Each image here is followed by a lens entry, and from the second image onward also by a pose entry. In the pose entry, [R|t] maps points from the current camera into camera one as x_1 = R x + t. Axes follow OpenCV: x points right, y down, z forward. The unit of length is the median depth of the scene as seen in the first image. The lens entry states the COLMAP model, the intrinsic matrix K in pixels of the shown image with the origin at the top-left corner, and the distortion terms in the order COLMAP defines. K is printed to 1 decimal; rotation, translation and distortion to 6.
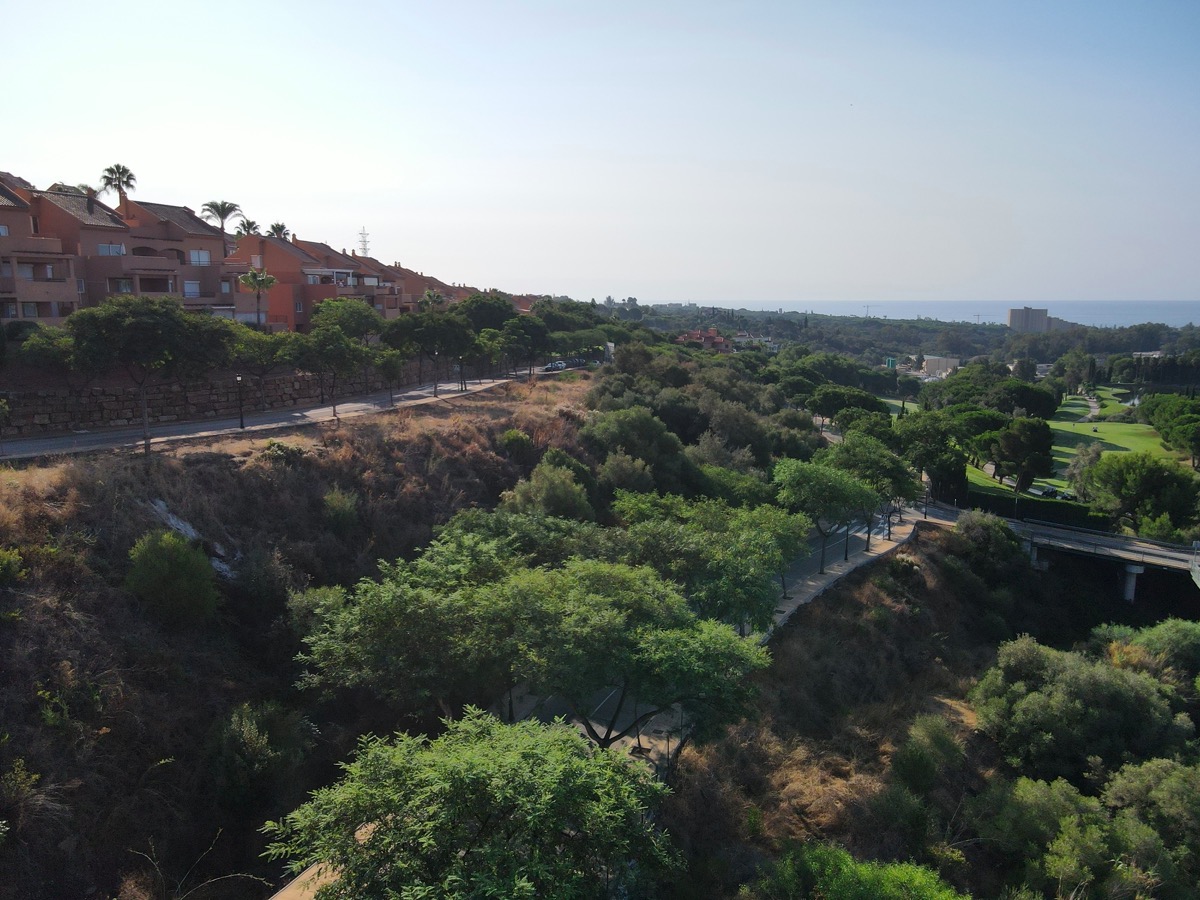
lens RADIAL K [[884.0, 0, 587.1], [0, 884.0, 447.1], [0, 0, 1]] dist [-0.004128, 0.017751]
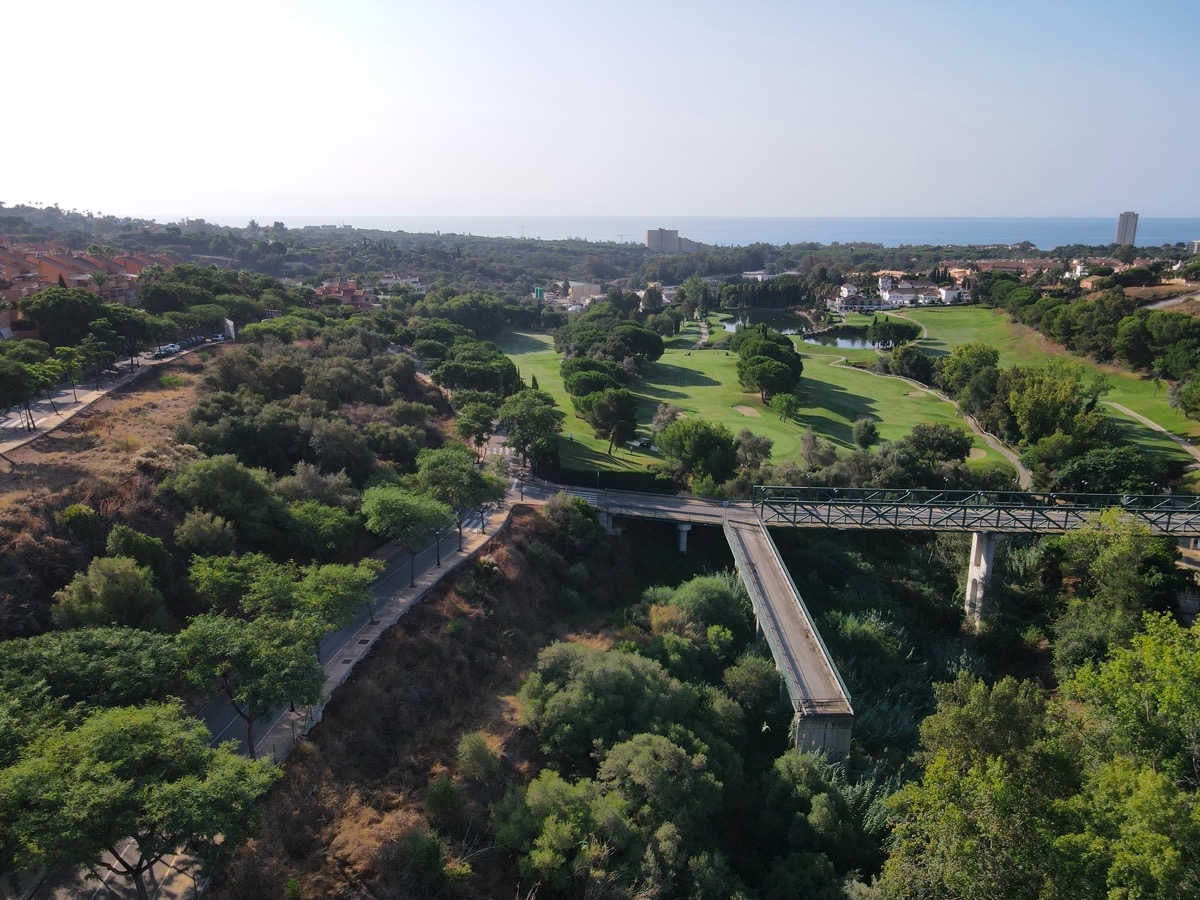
lens RADIAL K [[884.0, 0, 586.5], [0, 884.0, 449.8], [0, 0, 1]] dist [-0.004128, 0.017751]
pose [[0.932177, -0.091846, 0.350157, 0.089863], [0.058768, 0.992843, 0.103969, -0.124347], [-0.357200, -0.076340, 0.930903, -0.096820]]
